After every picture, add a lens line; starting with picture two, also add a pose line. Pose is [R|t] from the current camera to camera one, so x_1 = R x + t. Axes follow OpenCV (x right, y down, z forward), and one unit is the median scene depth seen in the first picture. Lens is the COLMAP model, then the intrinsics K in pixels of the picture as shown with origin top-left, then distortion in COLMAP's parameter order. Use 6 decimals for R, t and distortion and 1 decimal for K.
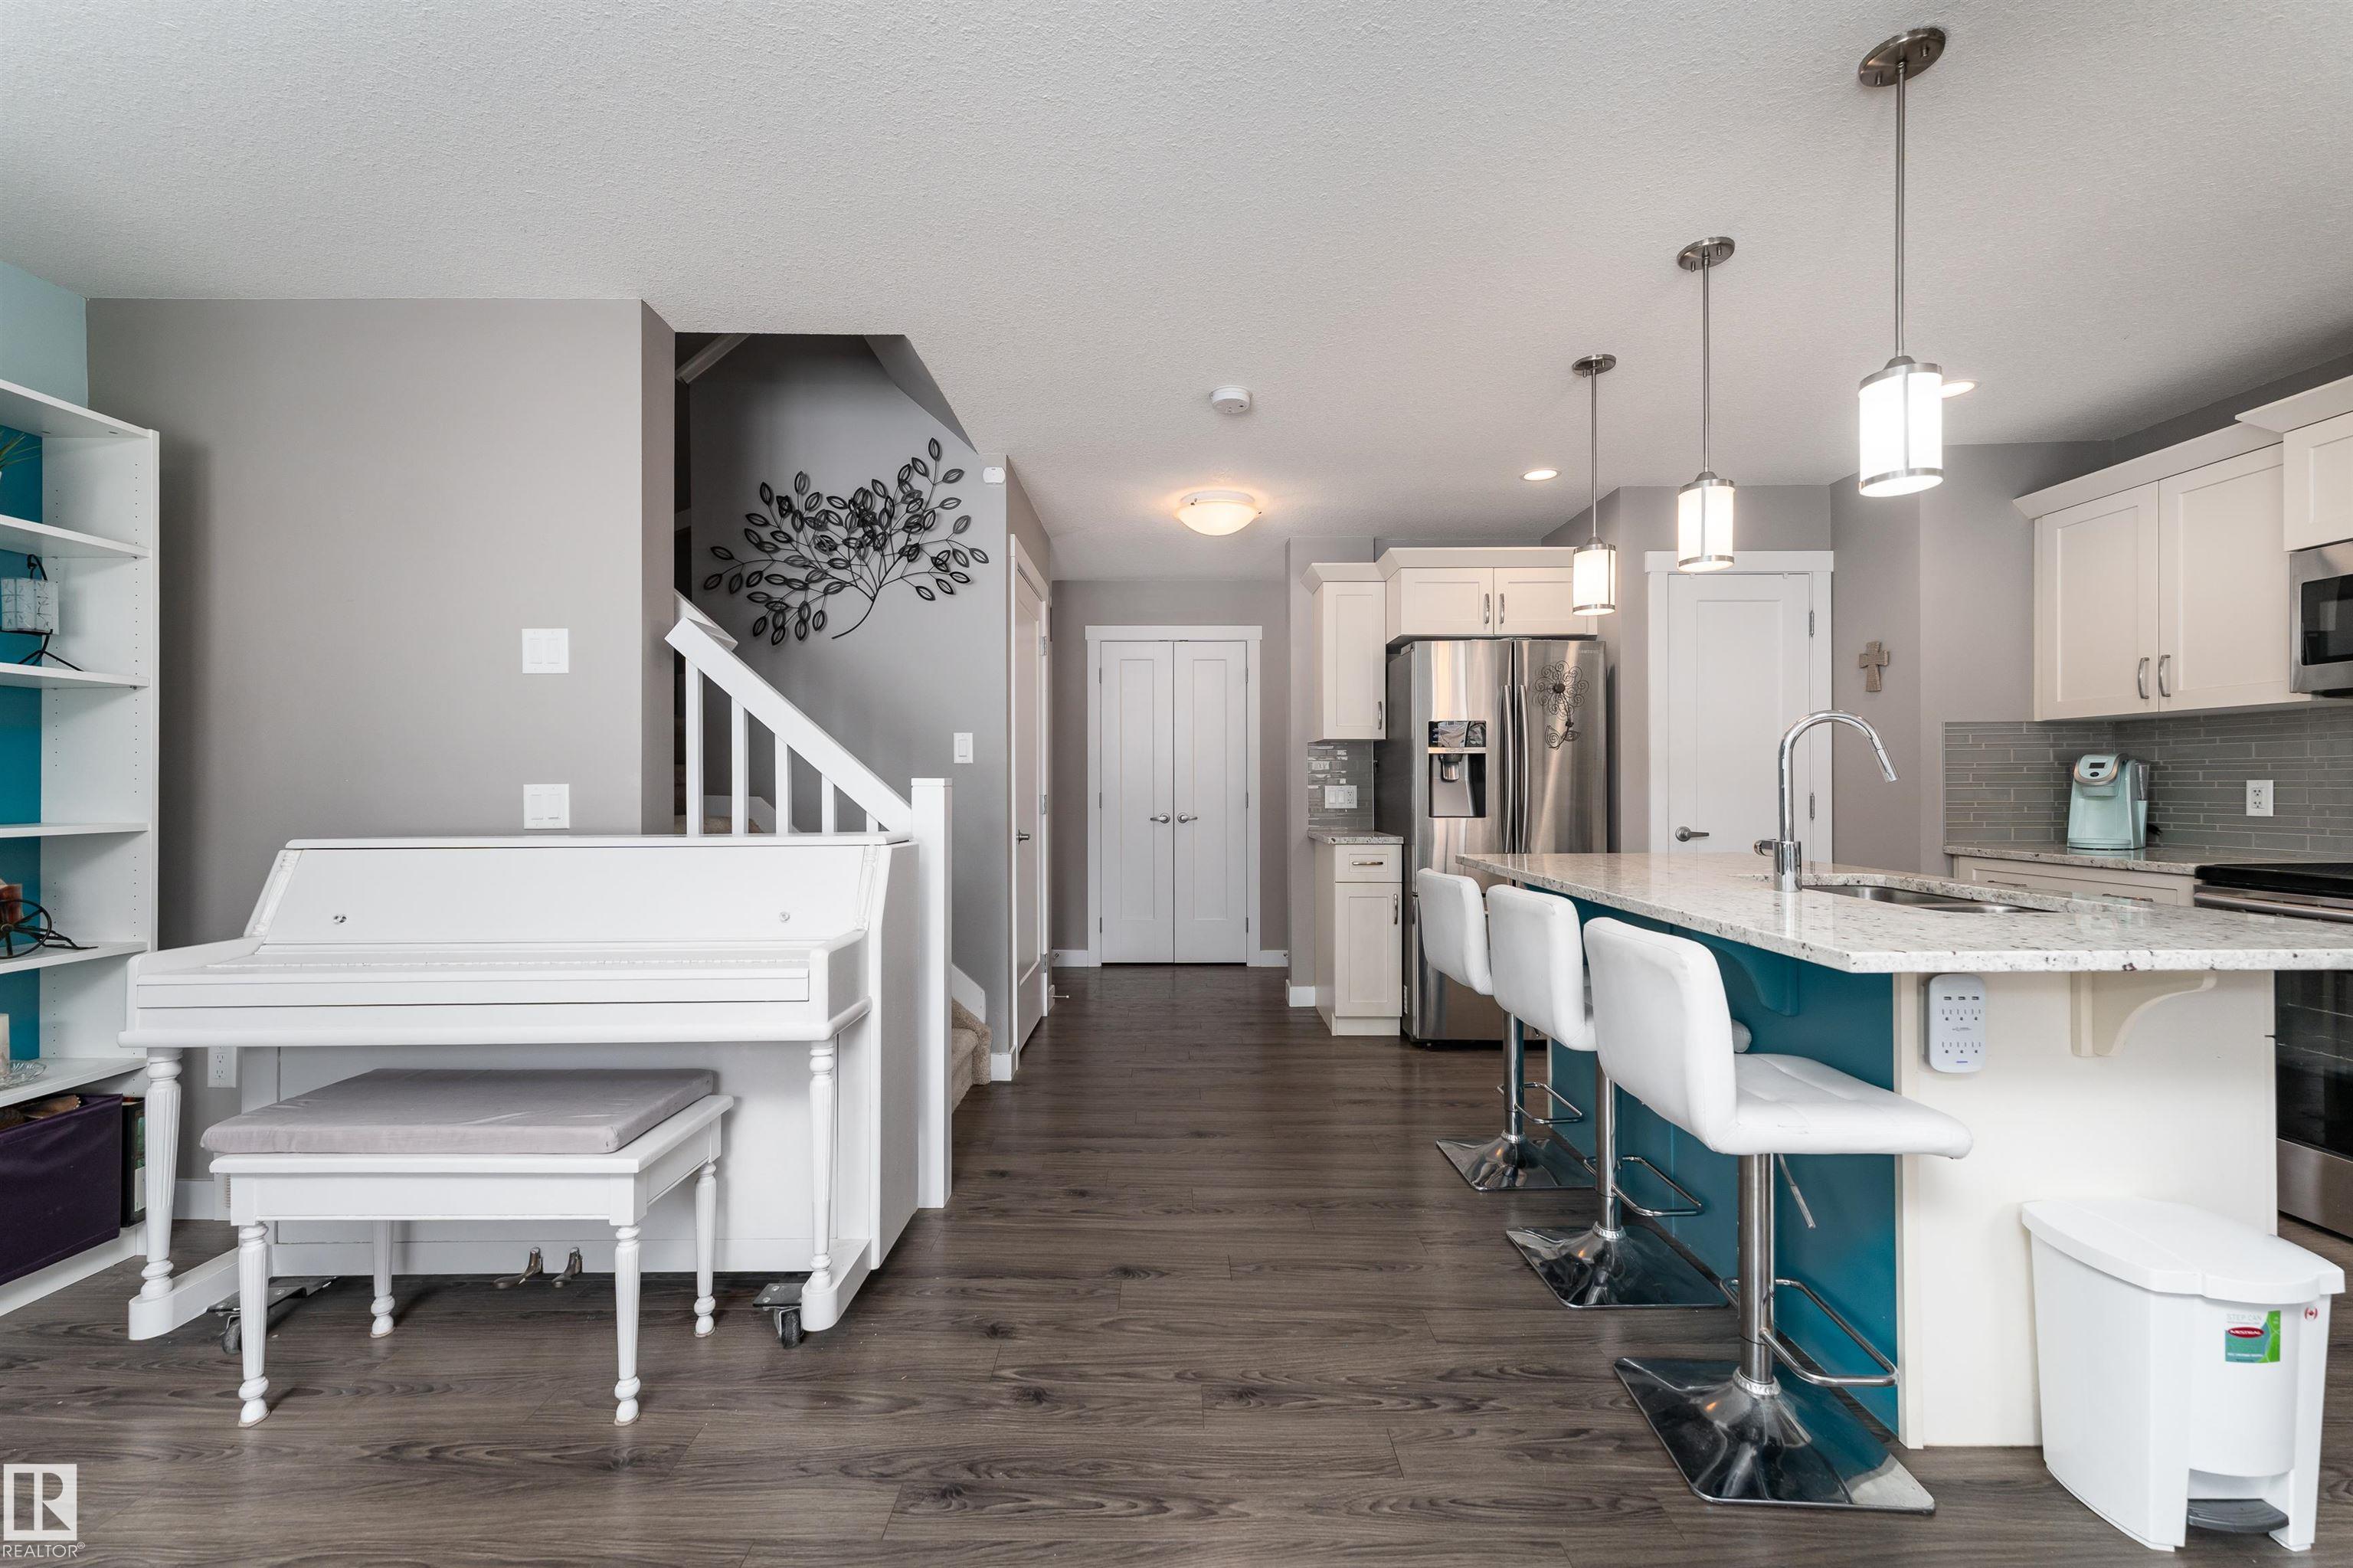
lens RADIAL K [[962.7, 0, 1160.3], [0, 962.7, 783.9], [0, 0, 1]] dist [0.001231, 0.000060]
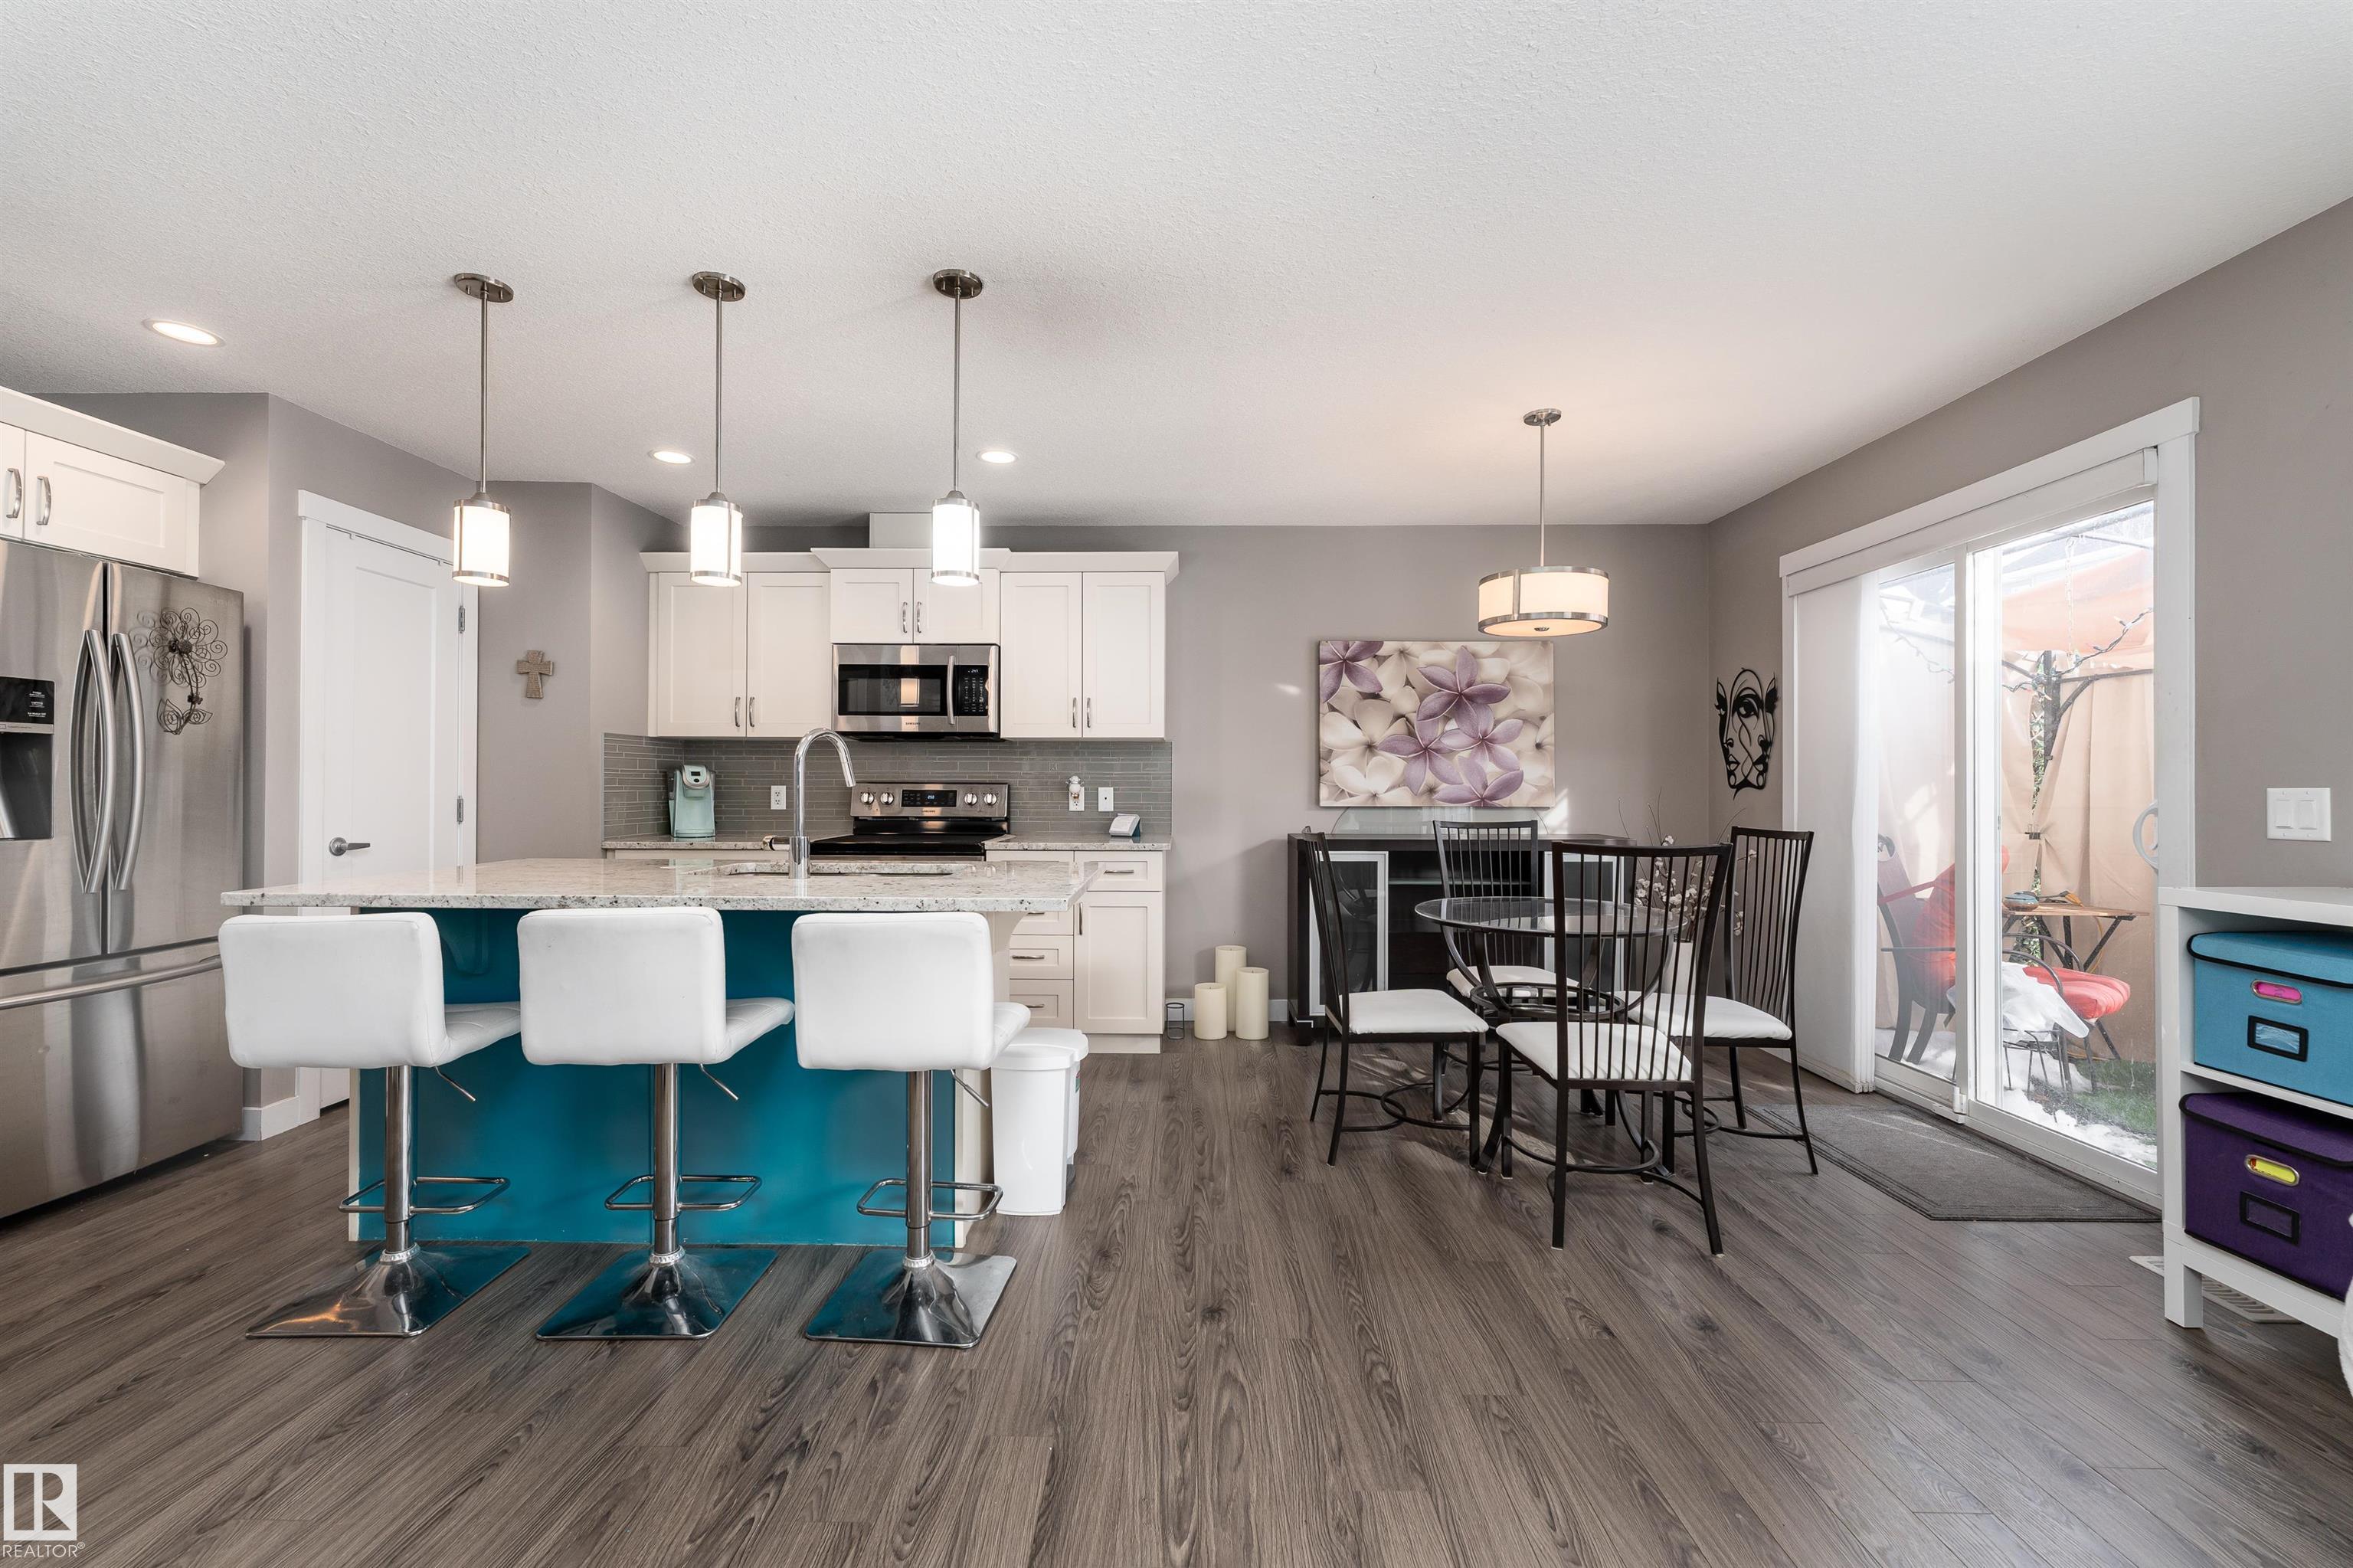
lens RADIAL K [[954.4, 0, 1181.3], [0, 954.4, 782.5], [0, 0, 1]] dist [0.004159, 0.000151]
pose [[-0.000079, 0.008399, 0.999965, -0.334224], [-0.005261, 0.999951, -0.008399, 0.000477], [-0.999986, -0.005262, -0.000035, 0.338966]]
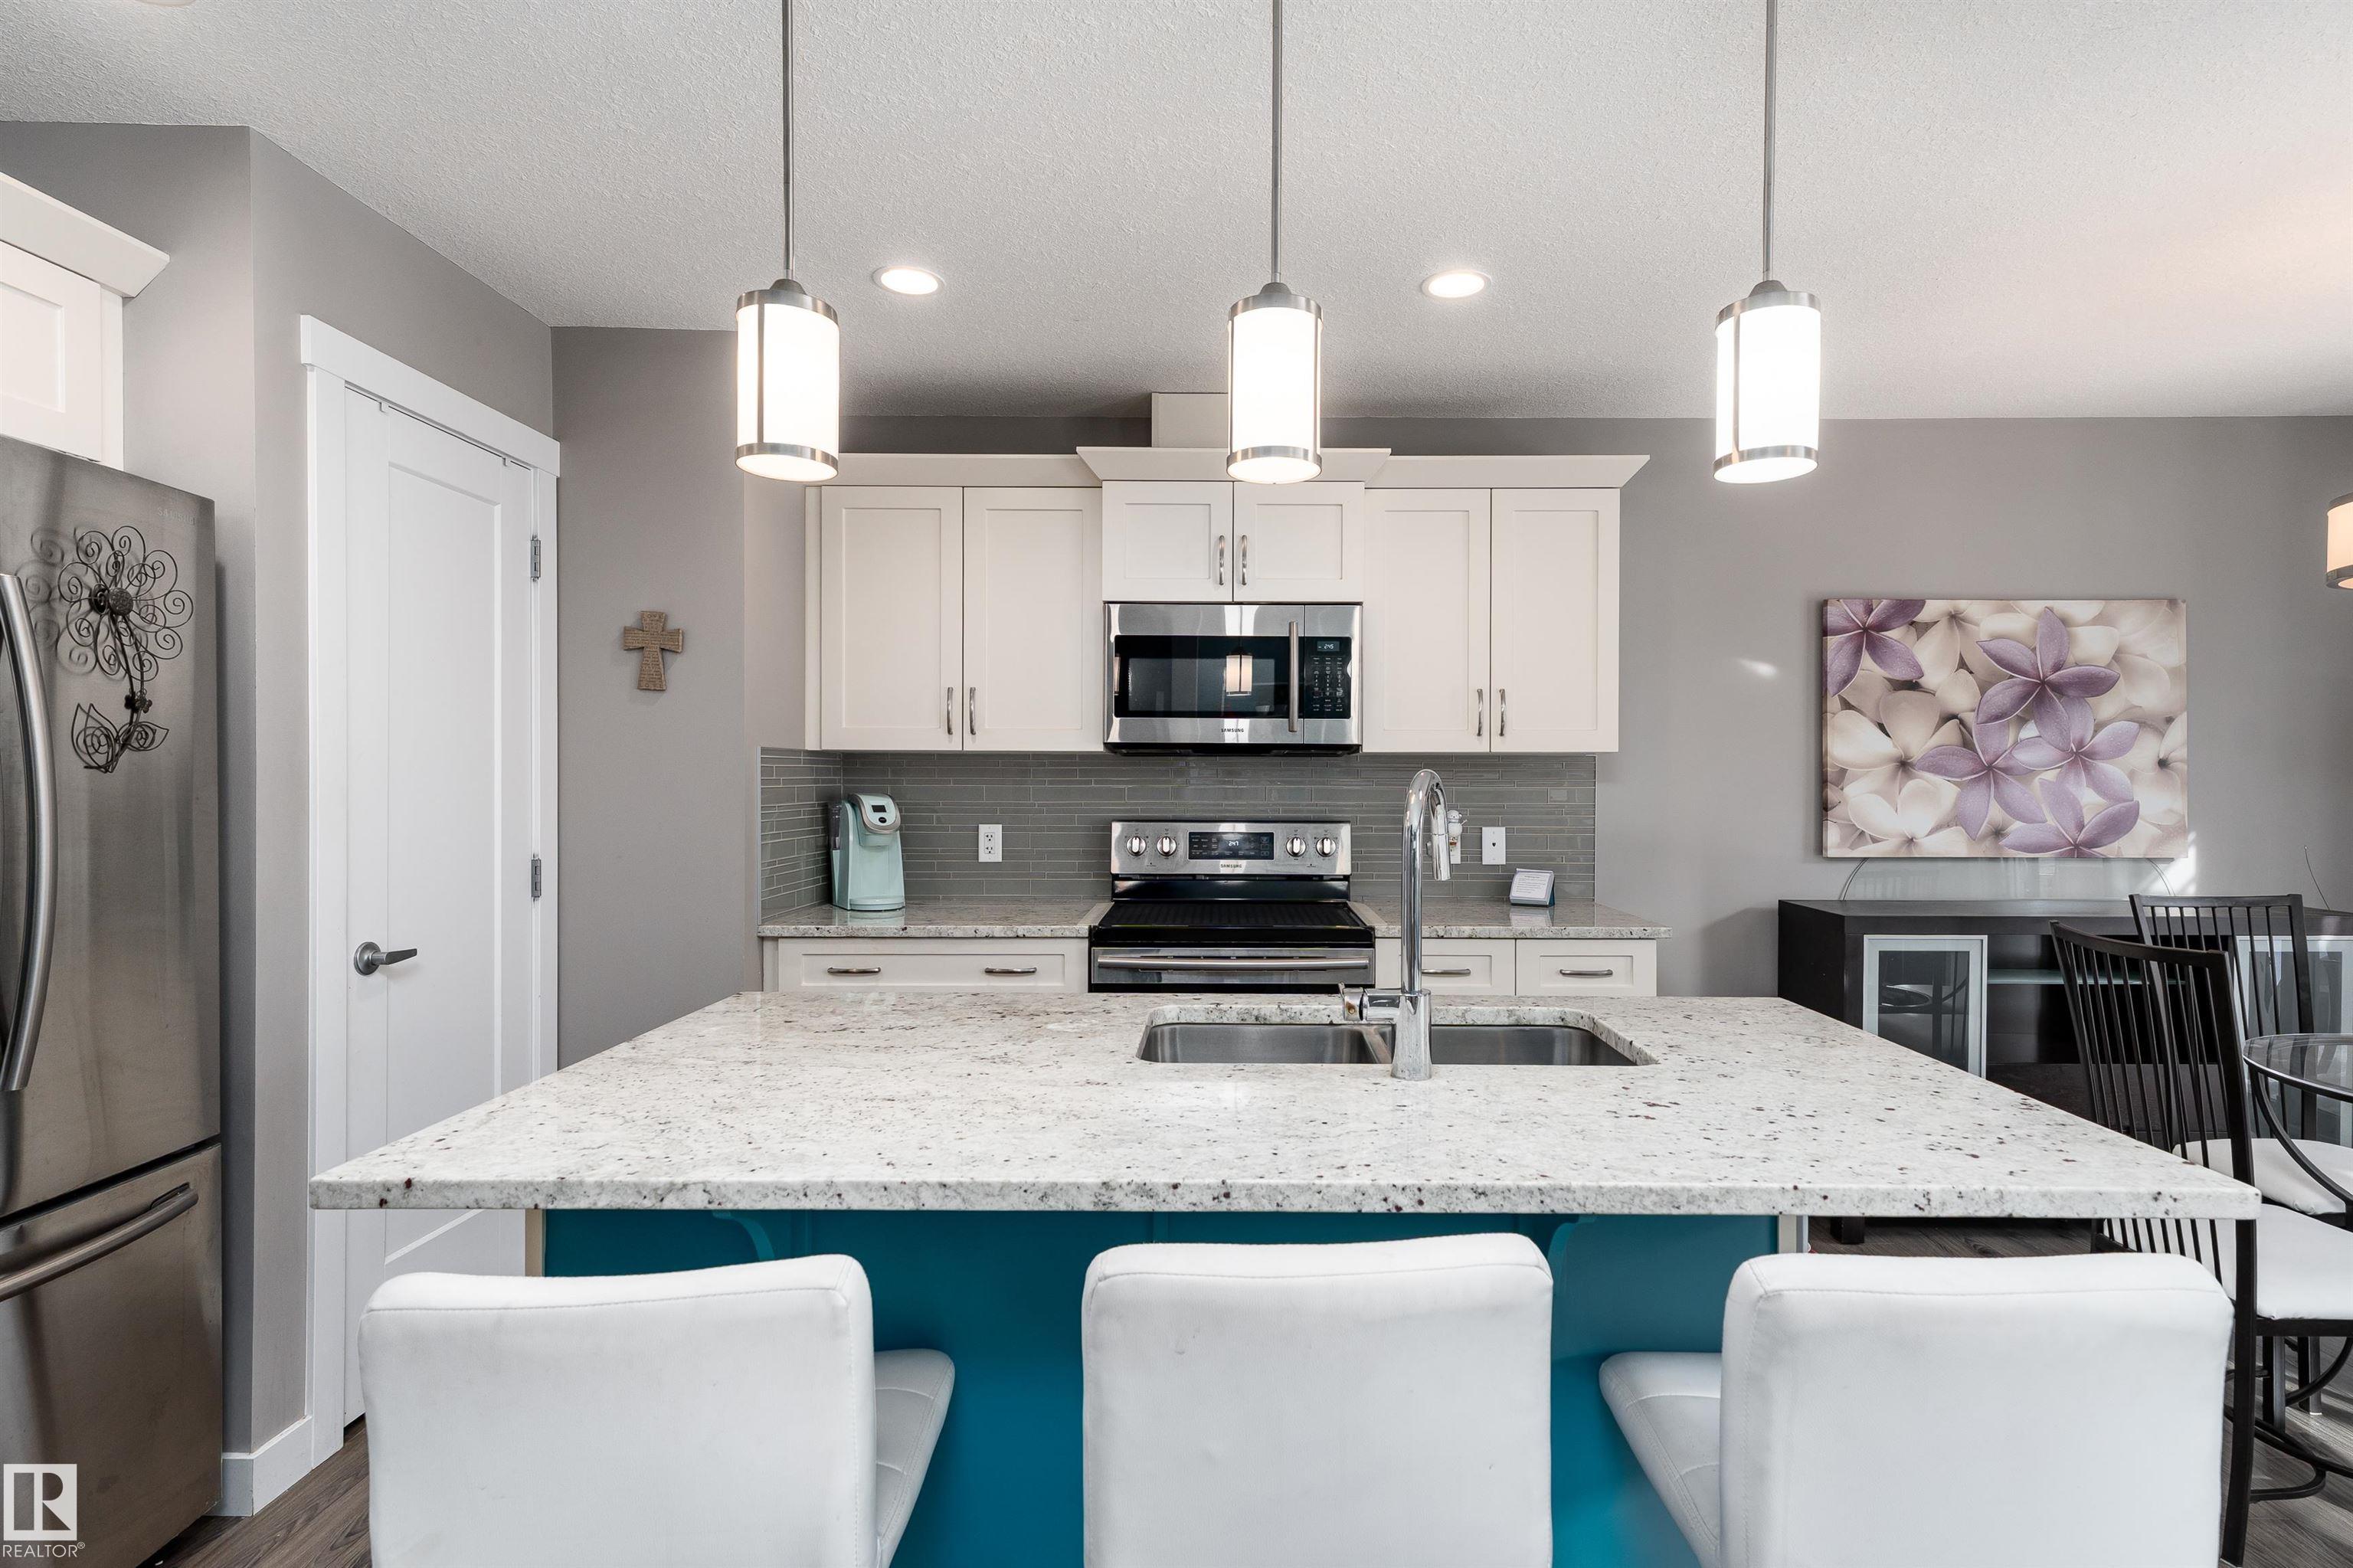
lens RADIAL K [[1146.6, 0, 1207.7], [0, 1146.6, 794.1], [0, 0, 1]] dist [0.004723, 0.000286]
pose [[-0.003928, -0.006397, 0.999972, -0.013984], [-0.006128, 0.999961, 0.006373, -0.040079], [-0.999974, -0.006102, -0.003967, 0.724612]]
